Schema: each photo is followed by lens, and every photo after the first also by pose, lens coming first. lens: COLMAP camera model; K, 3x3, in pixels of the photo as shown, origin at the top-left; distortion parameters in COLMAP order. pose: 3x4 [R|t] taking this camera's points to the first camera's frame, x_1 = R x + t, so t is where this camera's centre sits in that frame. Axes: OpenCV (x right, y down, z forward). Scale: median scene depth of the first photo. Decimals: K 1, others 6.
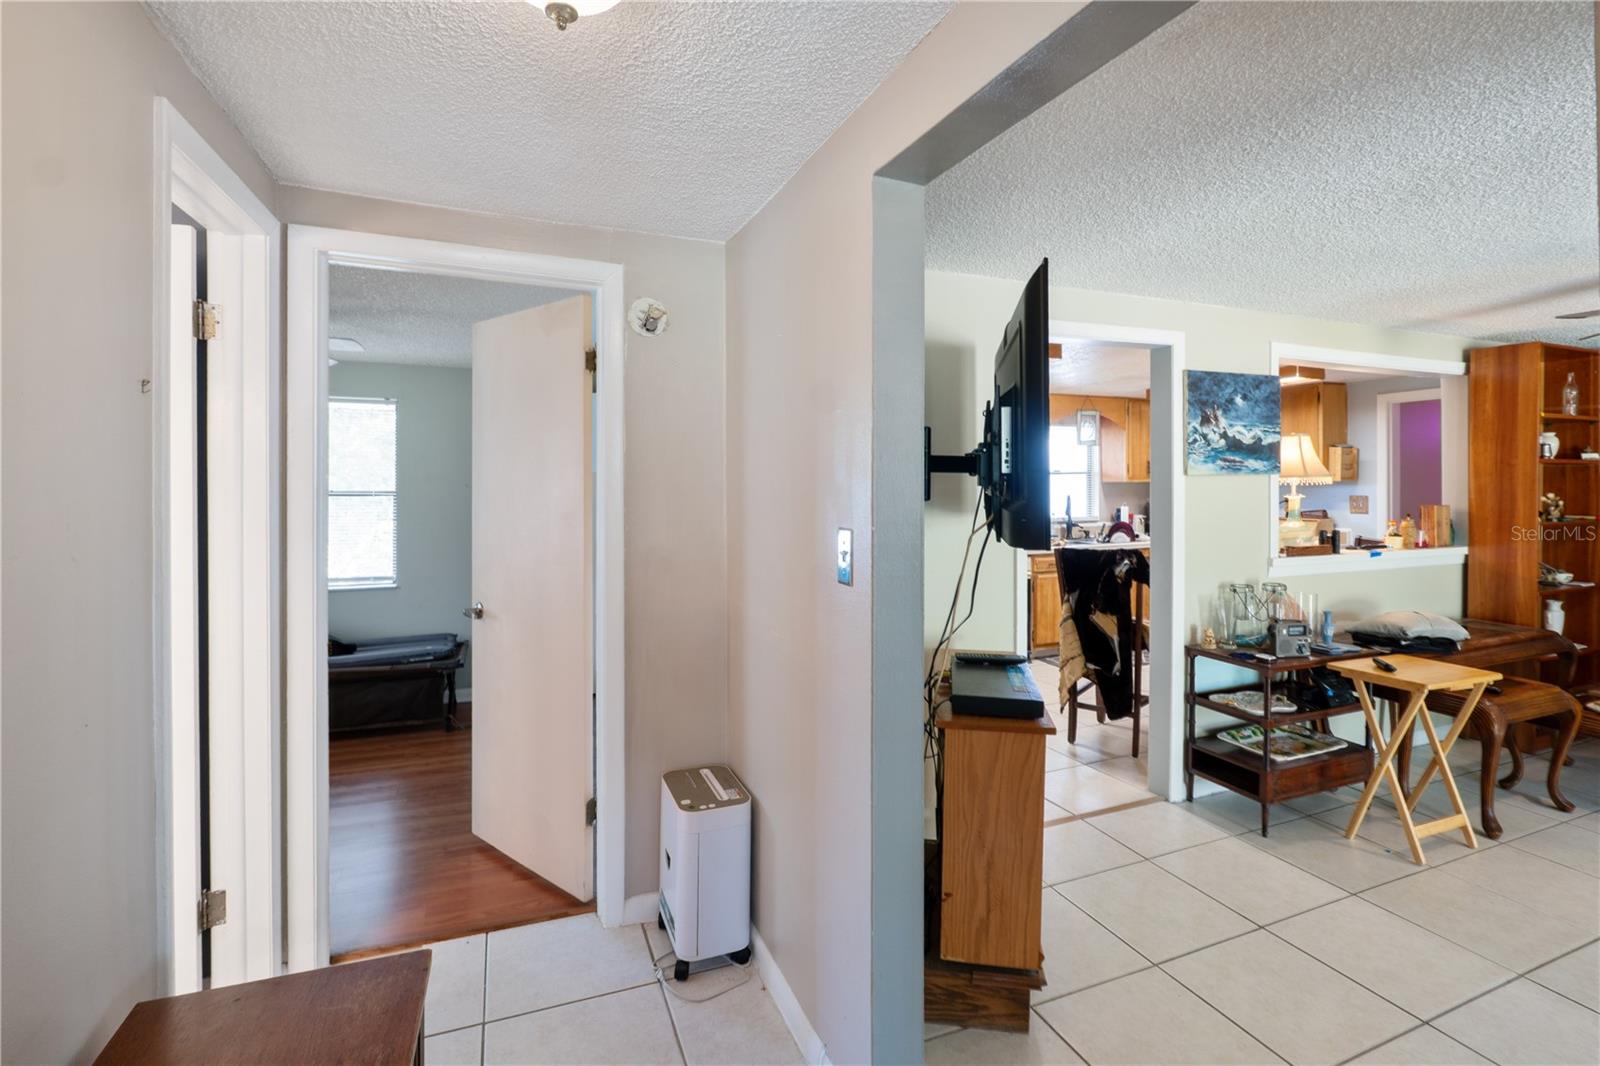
lens RADIAL K [[745.7, 0, 829.8], [0, 745.7, 486.1], [0, 0, 1]] dist [-0.000723, -0.000187]
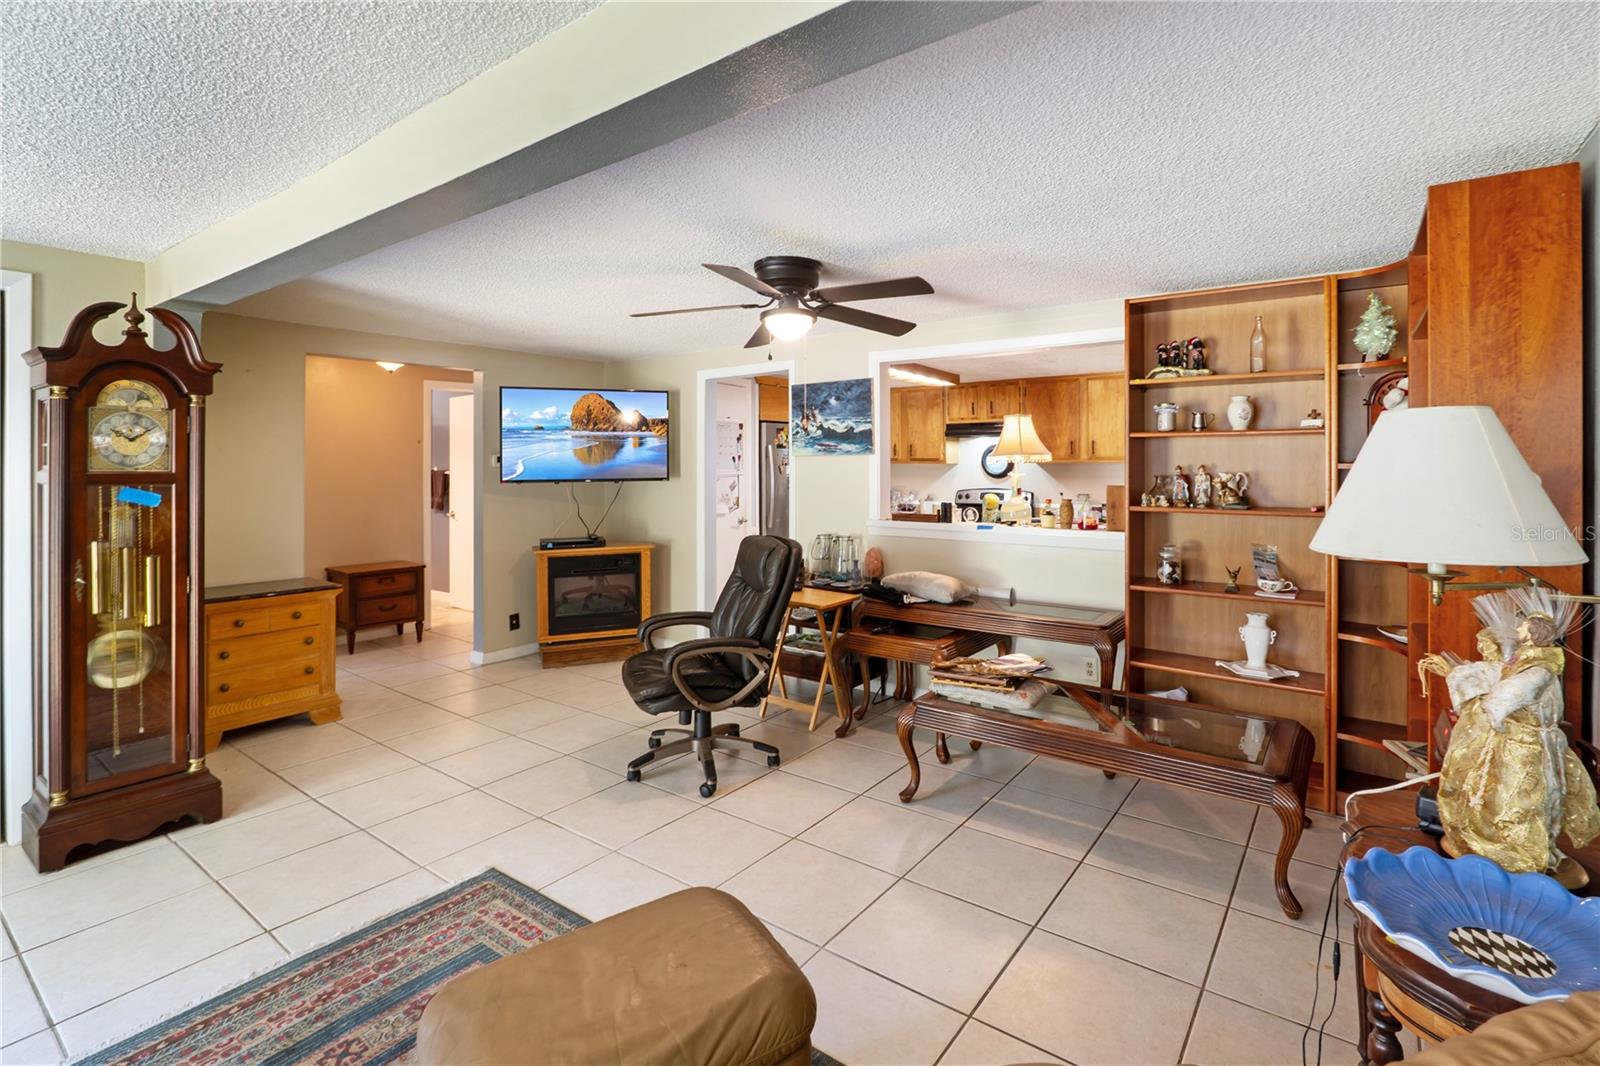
lens RADIAL K [[751.7, 0, 819.5], [0, 751.7, 469.2], [0, 0, 1]] dist [-0.005339, -0.000147]
pose [[0.509992, 0.008246, -0.860140, 1.465369], [-0.006292, 0.999963, 0.005856, 0.002201], [0.860156, 0.002425, 0.510025, 0.229242]]
